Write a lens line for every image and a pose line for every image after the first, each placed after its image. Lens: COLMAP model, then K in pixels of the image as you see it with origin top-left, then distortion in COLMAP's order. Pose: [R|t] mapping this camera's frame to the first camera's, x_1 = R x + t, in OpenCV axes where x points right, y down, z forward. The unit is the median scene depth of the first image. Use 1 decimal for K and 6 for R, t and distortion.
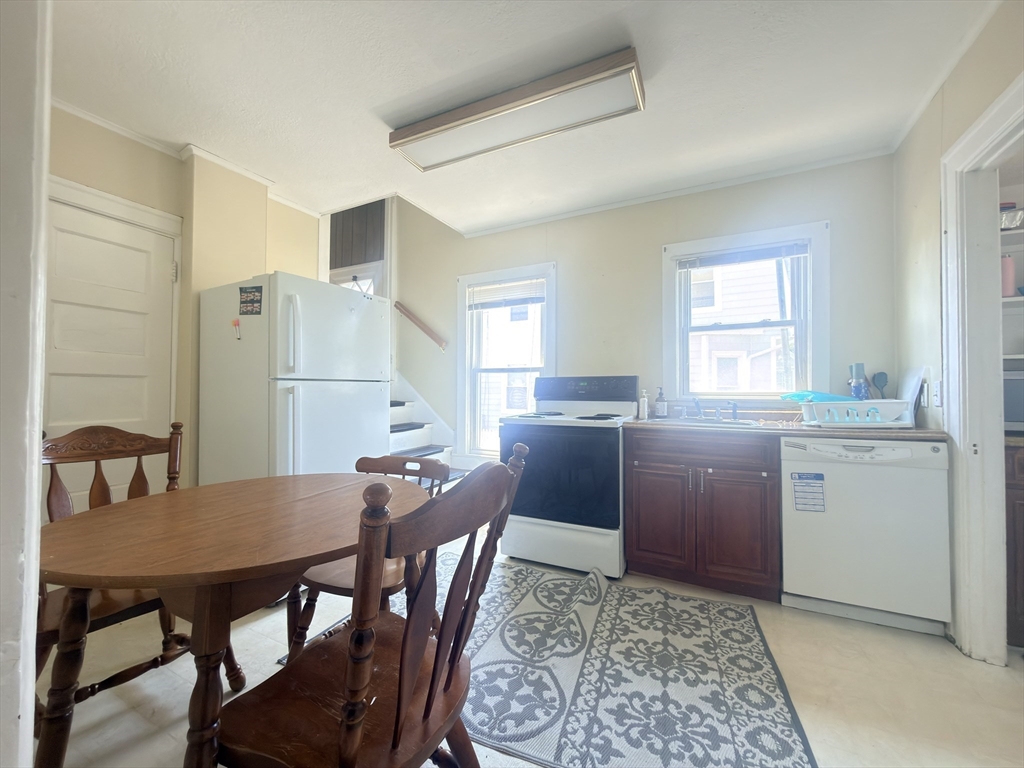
lens RADIAL K [[405.4, 0, 514.2], [0, 405.4, 386.0], [0, 0, 1]] dist [-0.002862, 0.000580]
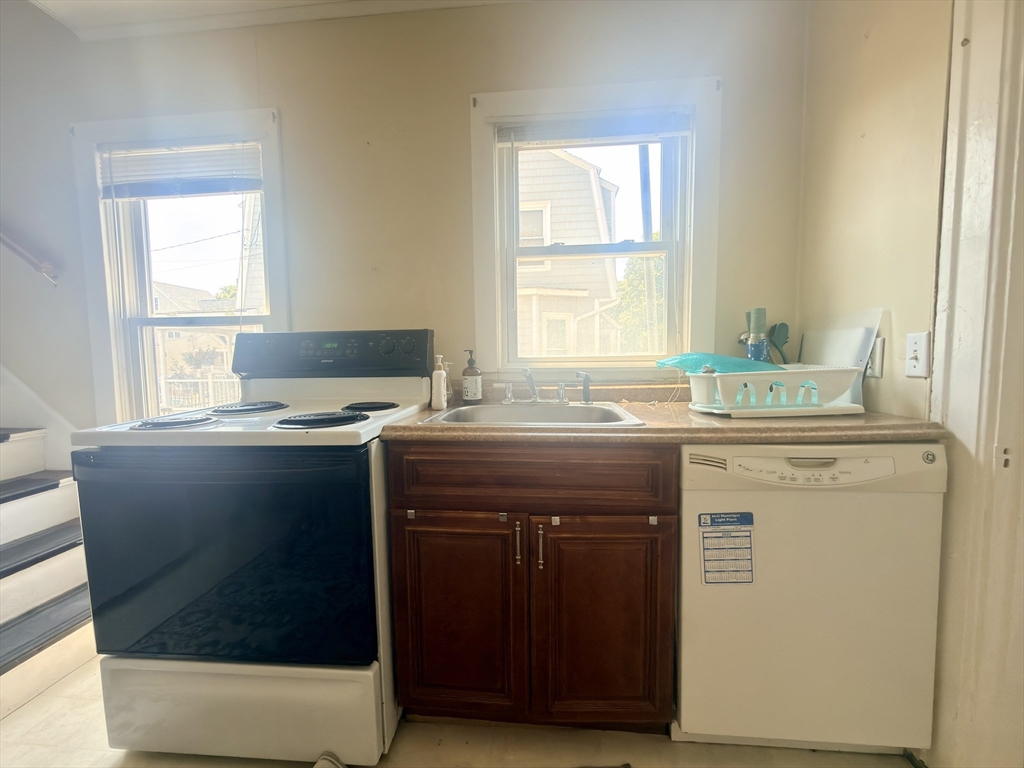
lens RADIAL K [[405.4, 0, 512.9], [0, 405.4, 384.6], [0, 0, 1]] dist [-0.002862, 0.000580]
pose [[0.925593, -0.042966, 0.376073, 0.255885], [0.011539, 0.996278, 0.085425, 0.004684], [-0.378344, -0.074729, 0.922644, 0.572531]]
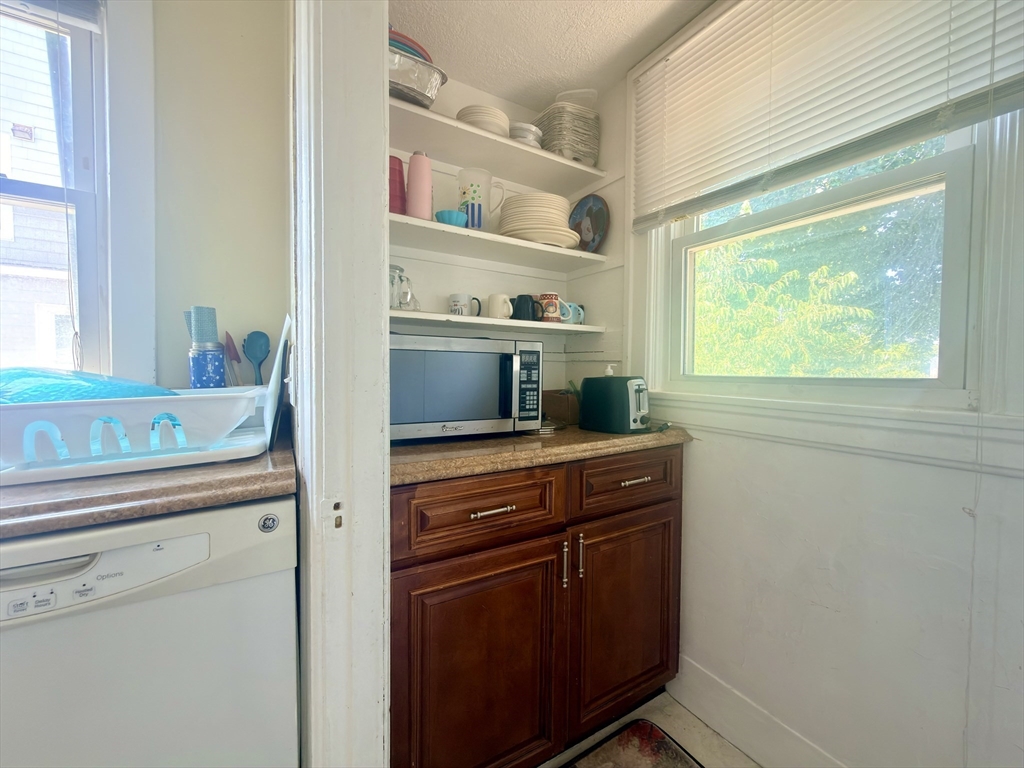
lens RADIAL K [[405.4, 0, 515.3], [0, 405.4, 384.5], [0, 0, 1]] dist [-0.002862, 0.000580]
pose [[0.515380, -0.026681, 0.856546, 0.670217], [-0.018352, 0.998942, 0.042159, 0.004921], [-0.856765, -0.037447, 0.514345, 0.487052]]
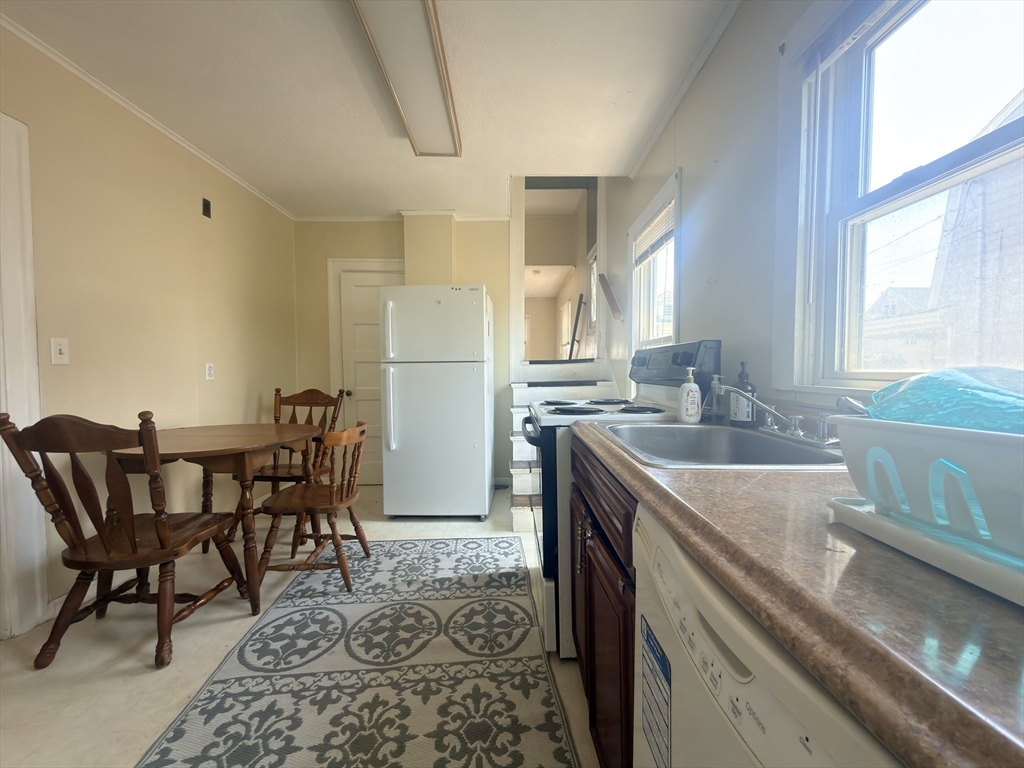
lens RADIAL K [[405.4, 0, 512.2], [0, 405.4, 384.4], [0, 0, 1]] dist [-0.002862, 0.000580]
pose [[0.457503, 0.030133, -0.888697, 0.834700], [0.014910, 0.999025, 0.041550, 0.008437], [0.889083, -0.032259, 0.456608, 0.689590]]
